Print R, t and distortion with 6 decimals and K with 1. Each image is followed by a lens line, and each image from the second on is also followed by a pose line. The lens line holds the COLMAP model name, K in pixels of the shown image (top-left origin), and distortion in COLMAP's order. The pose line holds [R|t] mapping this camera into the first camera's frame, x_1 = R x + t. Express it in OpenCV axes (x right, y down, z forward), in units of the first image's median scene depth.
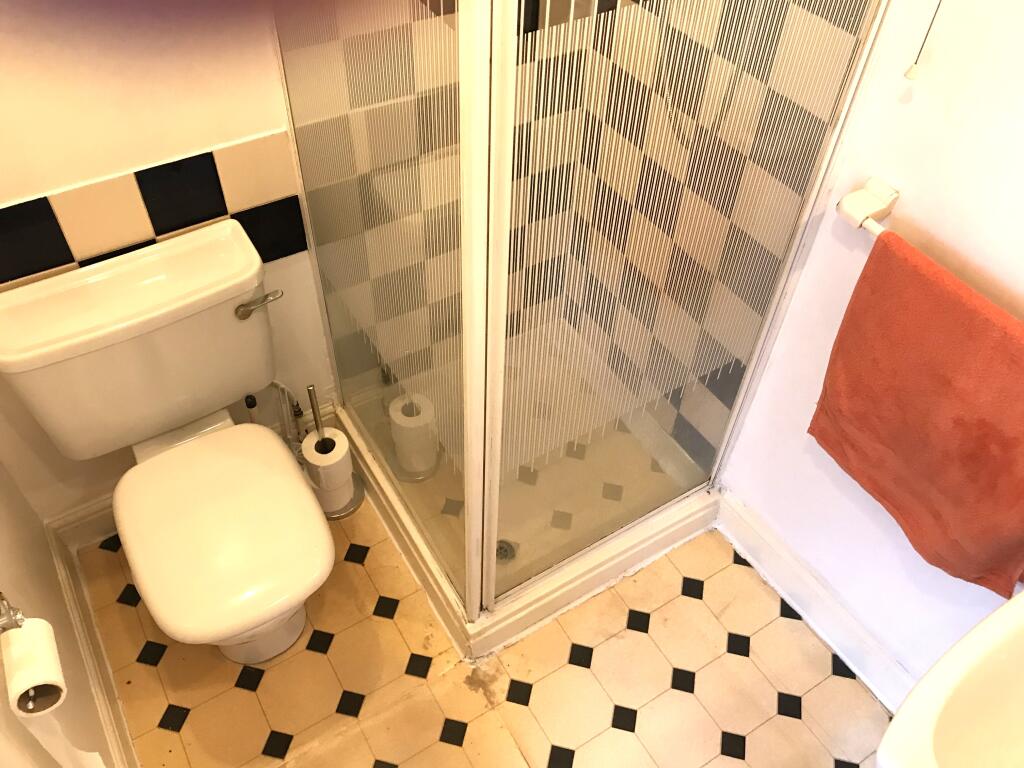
lens RADIAL K [[840.2, 0, 512.0], [0, 840.2, 384.0], [0, 0, 1]] dist [0.062193, -0.086869]
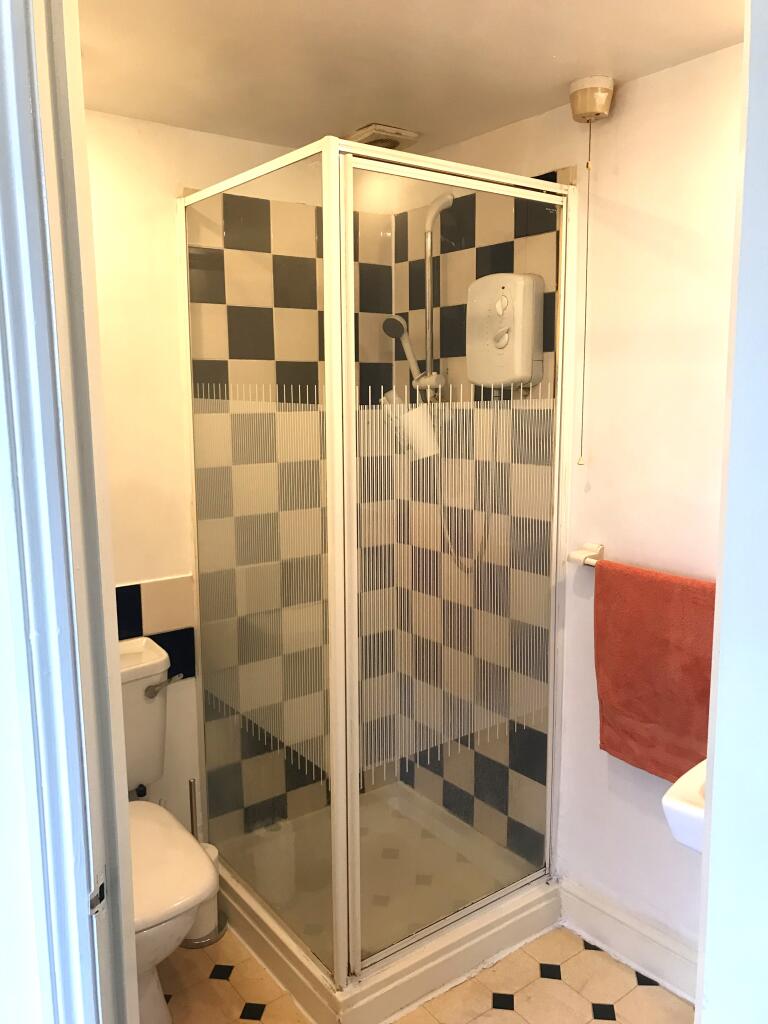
lens RADIAL K [[840.2, 0, 375.0], [0, 840.2, 529.3], [0, 0, 1]] dist [0.062193, -0.086869]
pose [[0.995825, -0.055307, 0.072626, -0.049562], [0.088405, 0.782622, -0.616188, 0.482792], [-0.022759, 0.620035, 0.784244, -0.158461]]
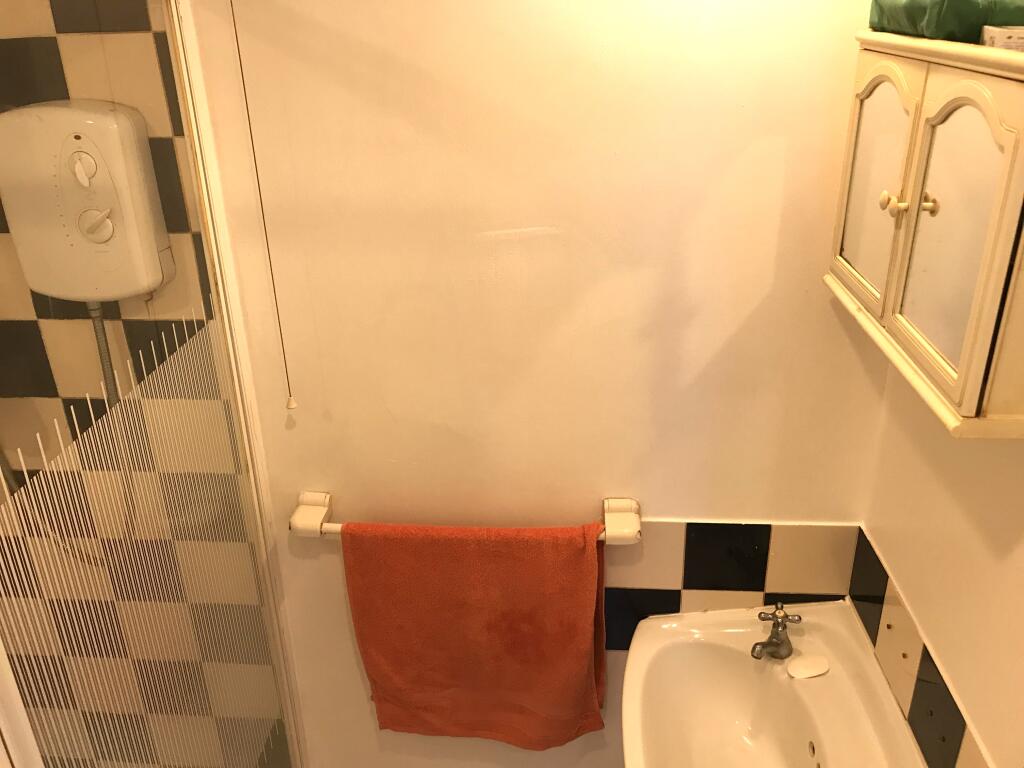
lens RADIAL K [[840.2, 0, 512.0], [0, 840.2, 384.0], [0, 0, 1]] dist [0.062193, -0.086869]
pose [[0.597242, -0.372065, 0.710542, -0.102669], [0.620758, 0.775412, -0.115741, -0.041830], [-0.507899, 0.510200, 0.694071, 0.017941]]
